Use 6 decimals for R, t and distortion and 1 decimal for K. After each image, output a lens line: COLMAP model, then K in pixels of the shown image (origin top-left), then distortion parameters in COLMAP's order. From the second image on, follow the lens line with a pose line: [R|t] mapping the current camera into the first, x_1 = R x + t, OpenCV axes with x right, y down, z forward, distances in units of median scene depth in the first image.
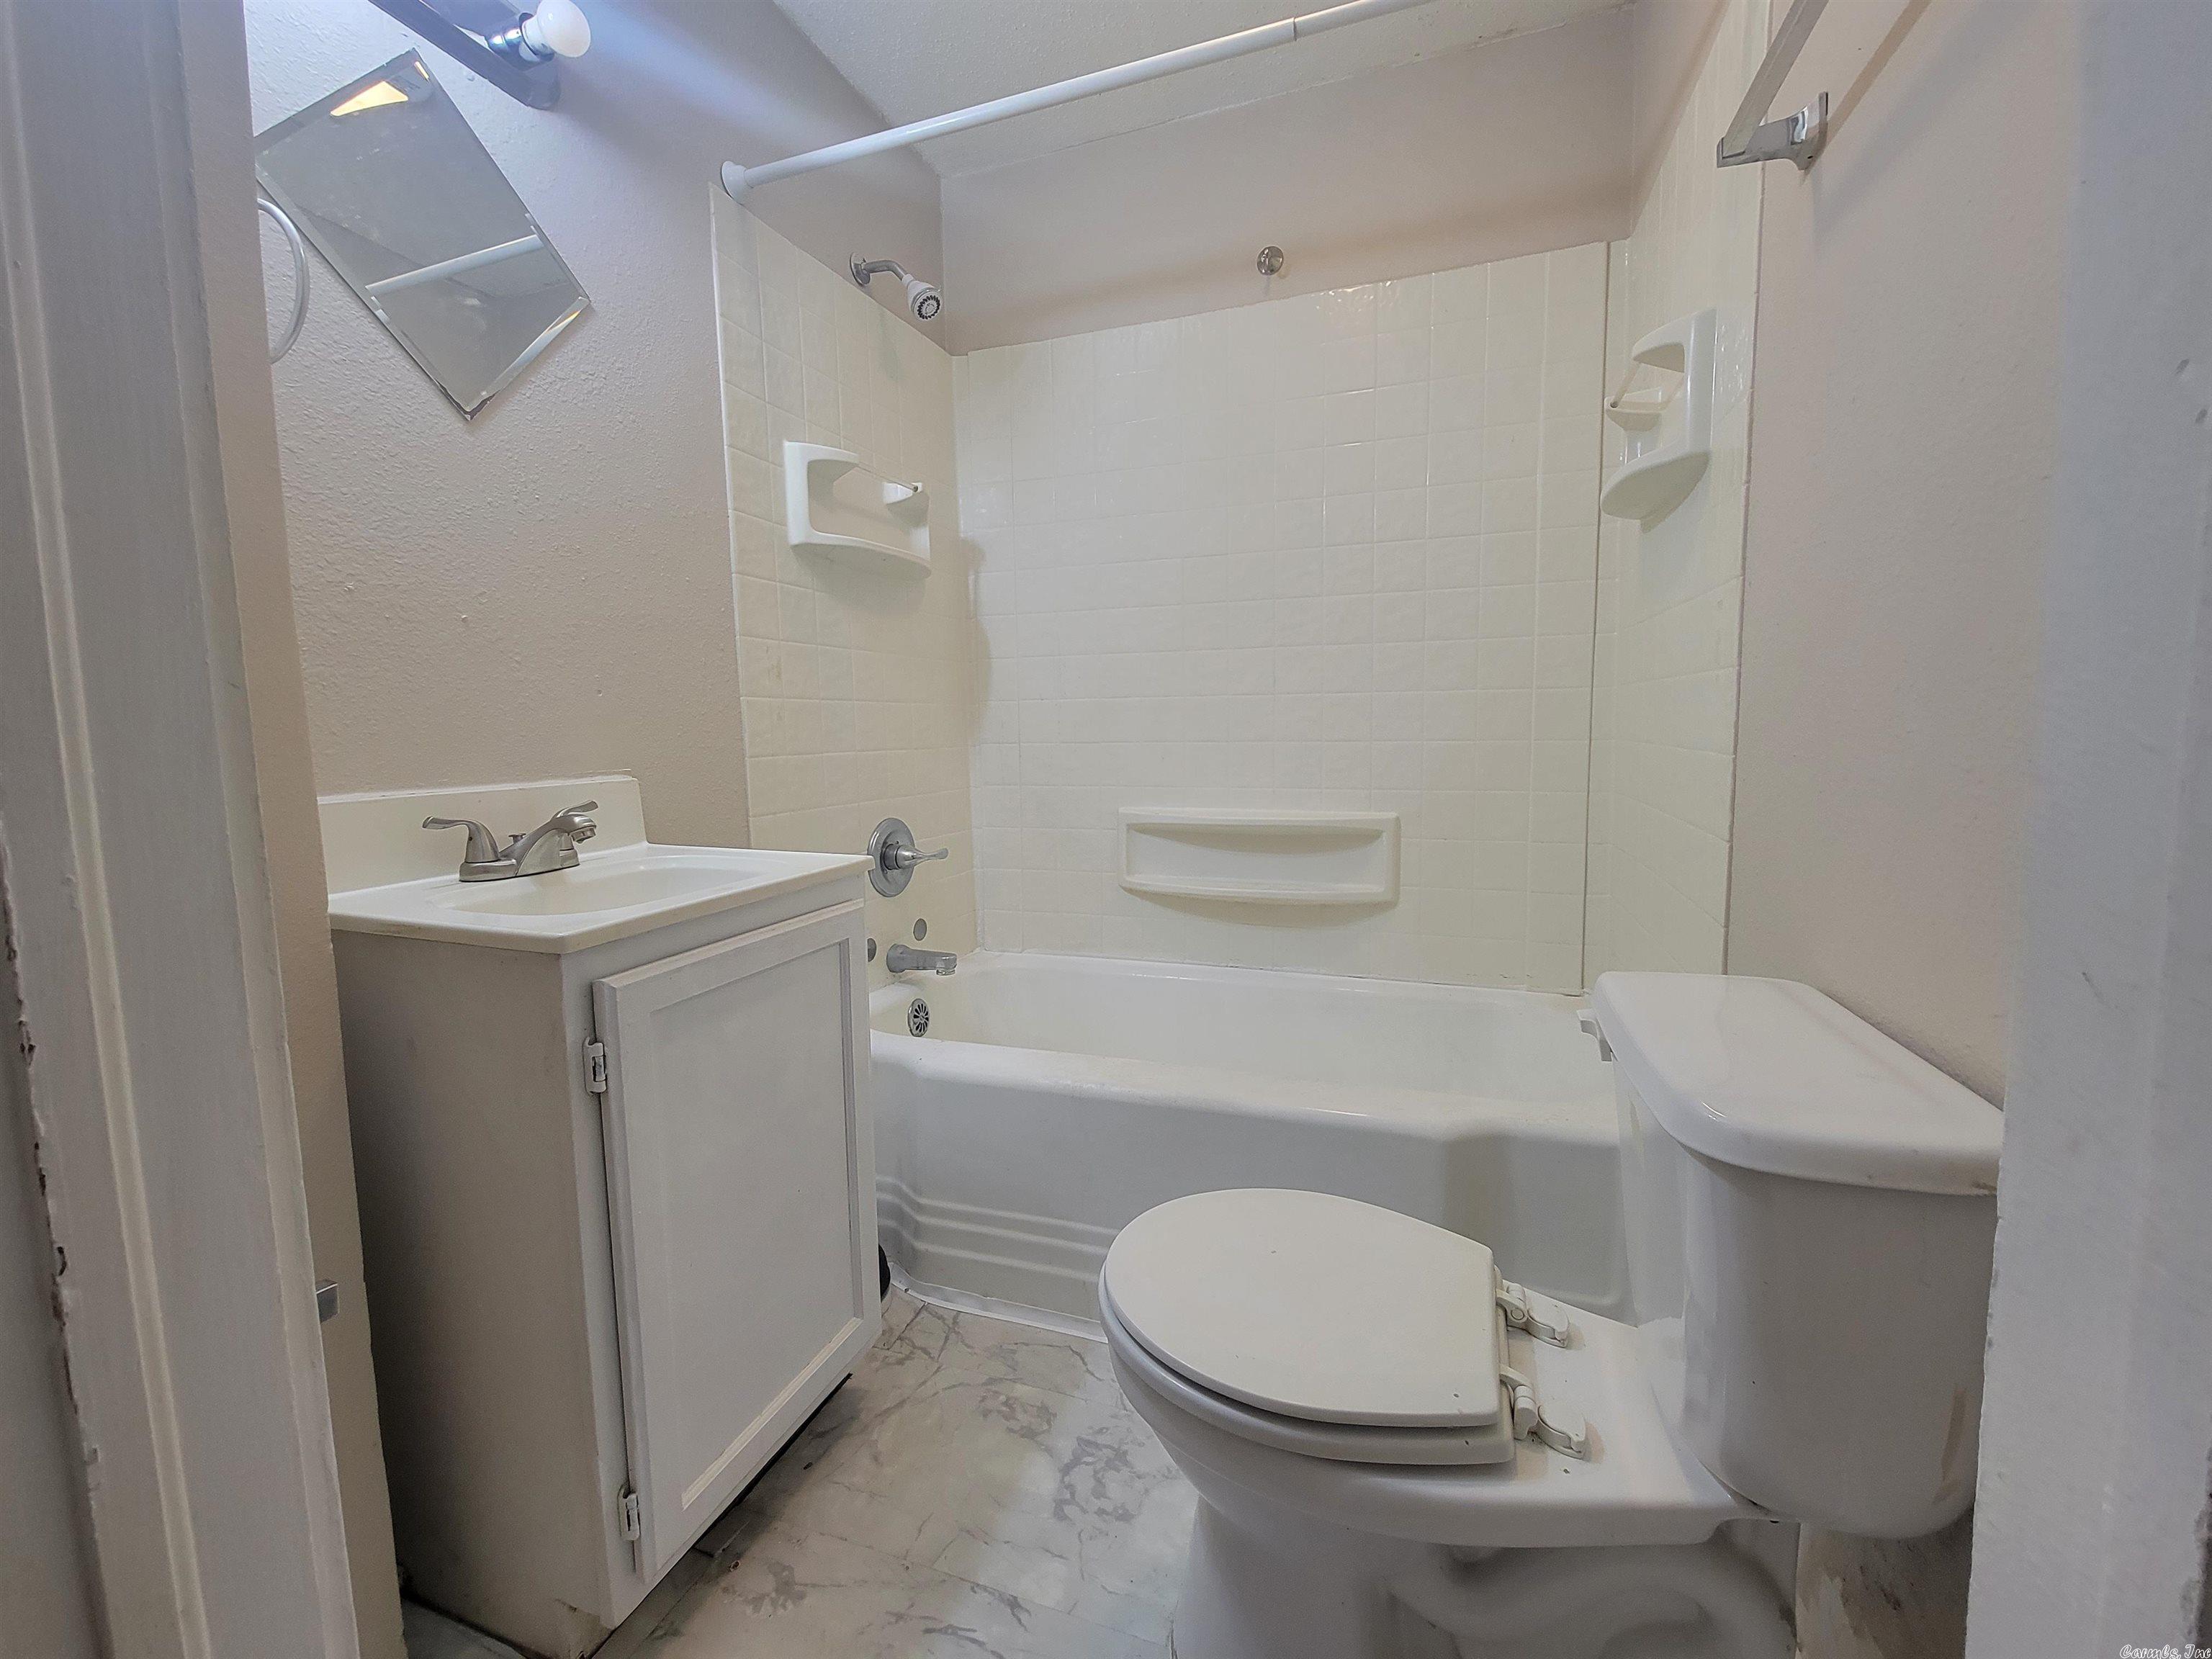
lens RADIAL K [[903.9, 0, 1108.1], [0, 903.9, 815.4], [0, 0, 1]] dist [-0.003629, -0.000964]
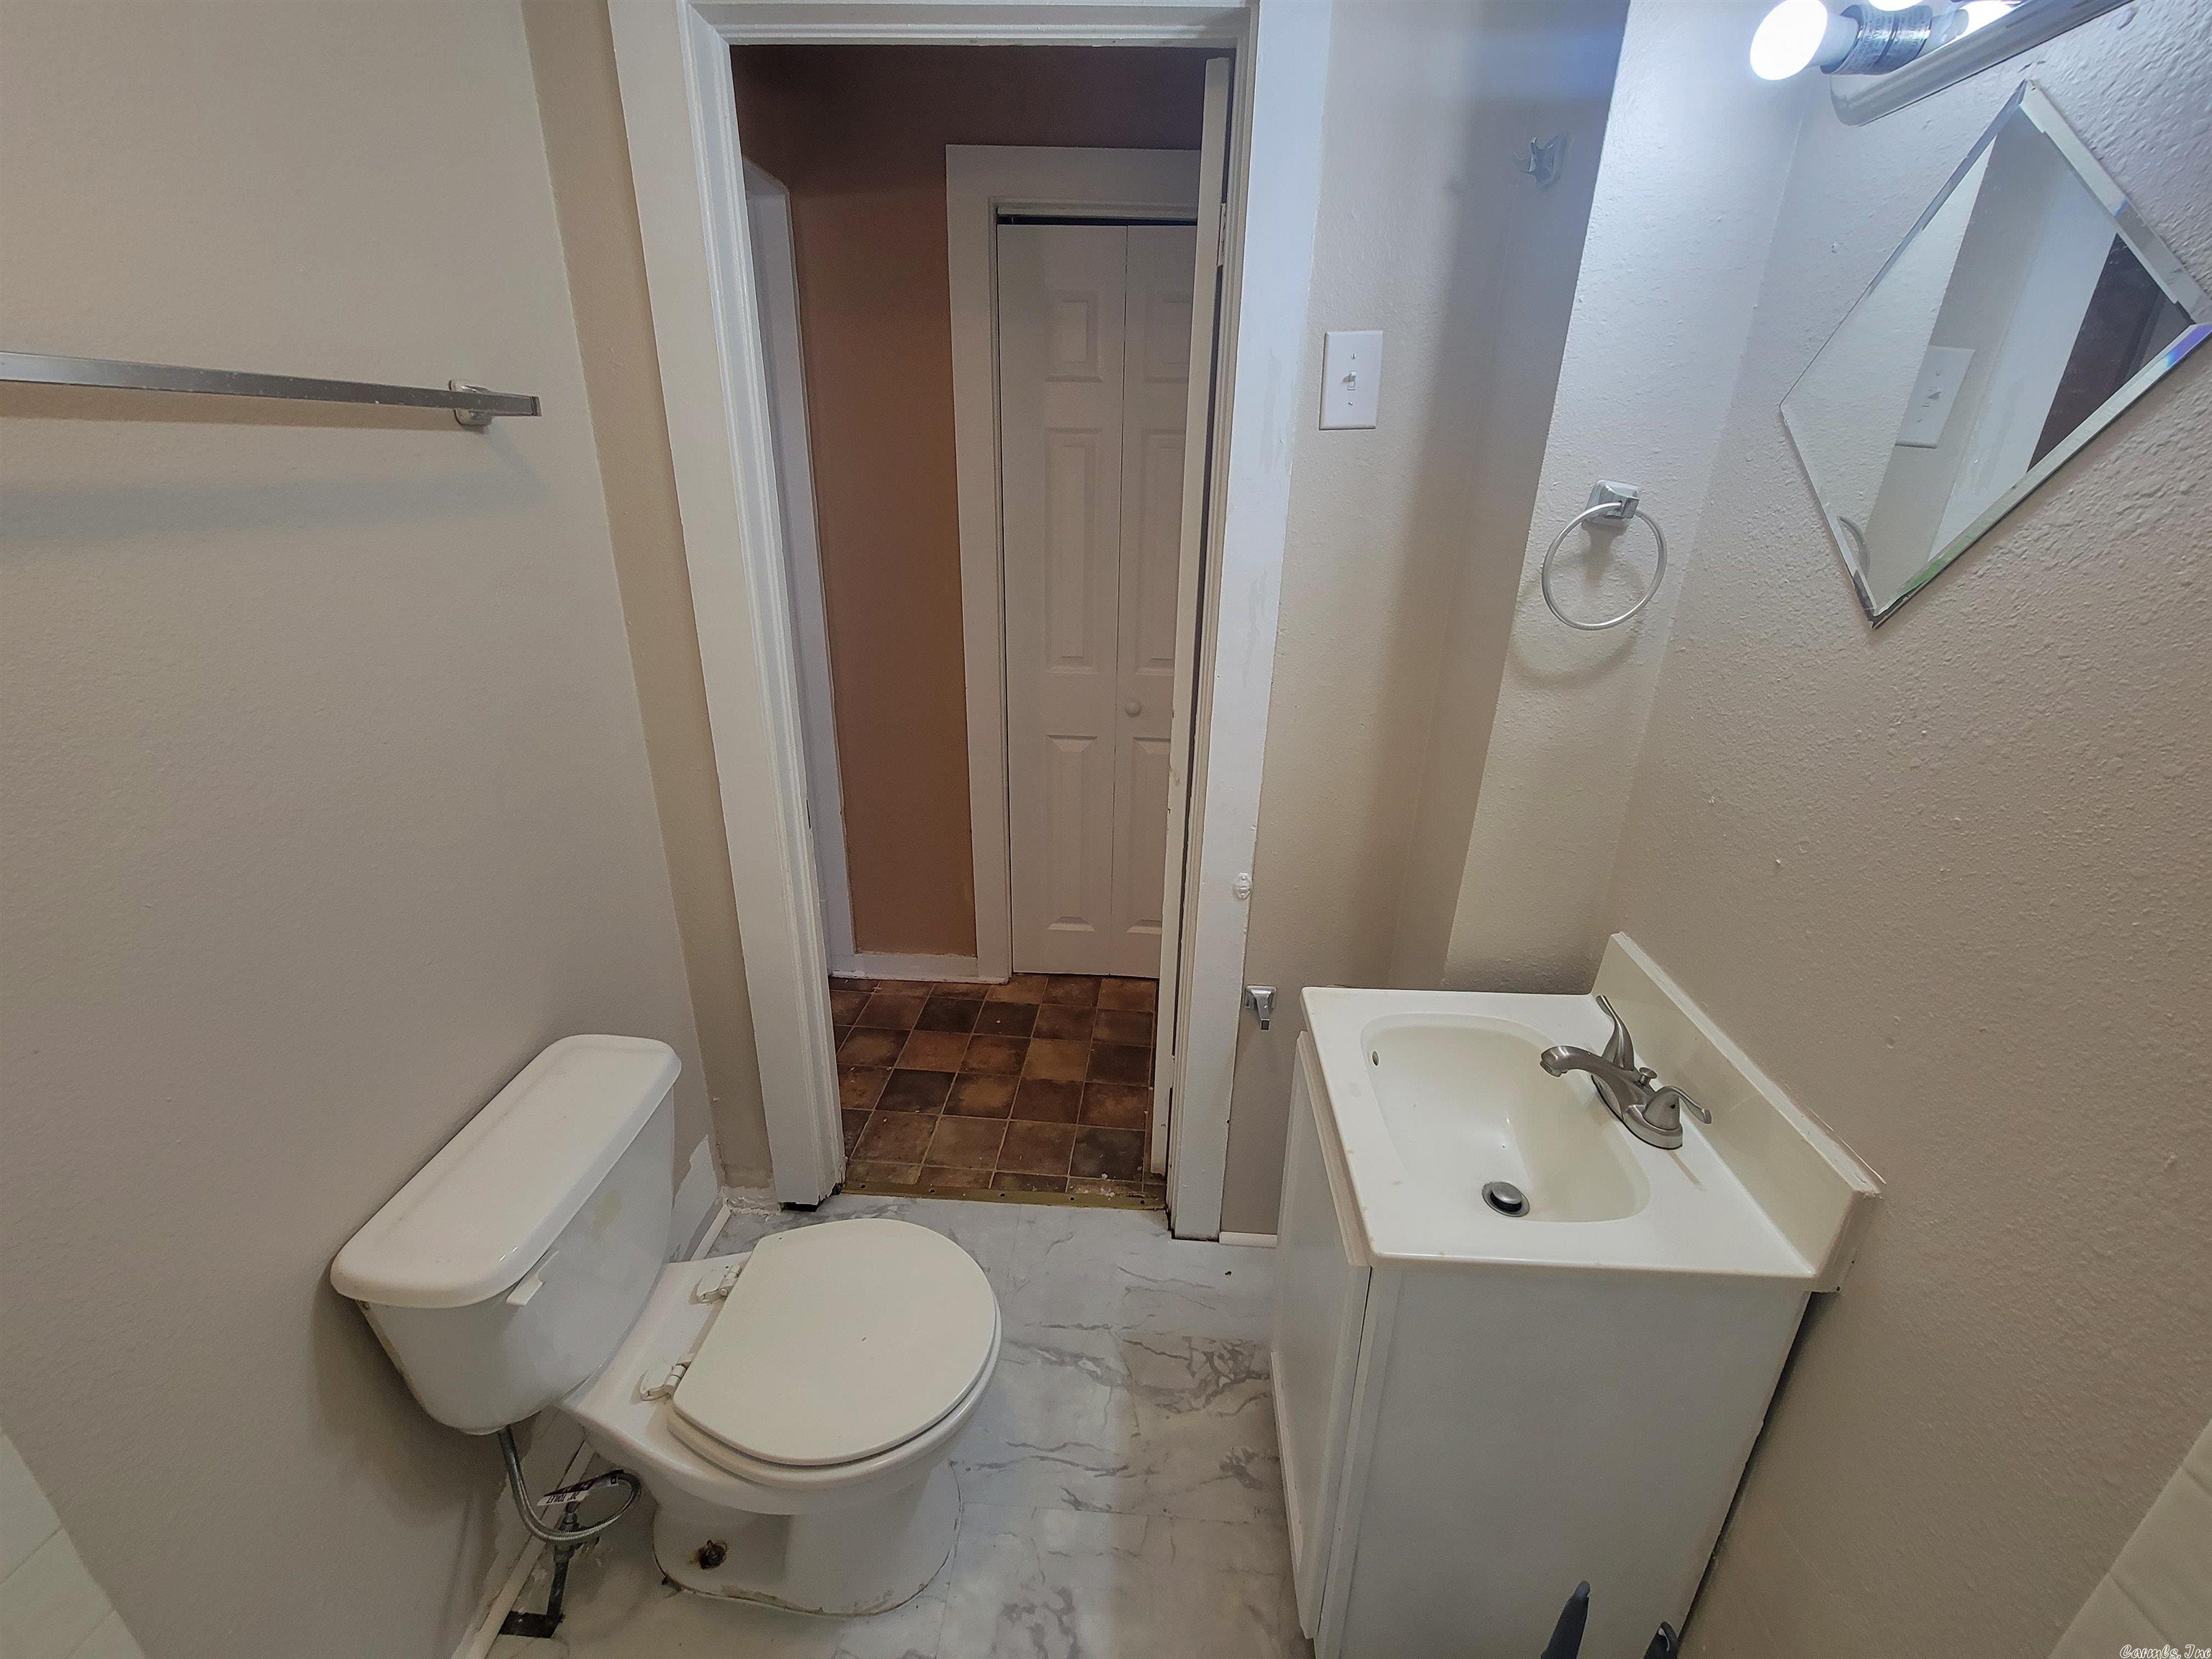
lens RADIAL K [[903.9, 0, 1108.1], [0, 903.9, 815.4], [0, 0, 1]] dist [-0.003629, -0.000964]
pose [[-0.958228, 0.105670, -0.265769, 0.099152], [-0.027782, 0.890460, 0.454213, -0.660514], [0.284653, 0.442623, -0.850328, 1.616944]]
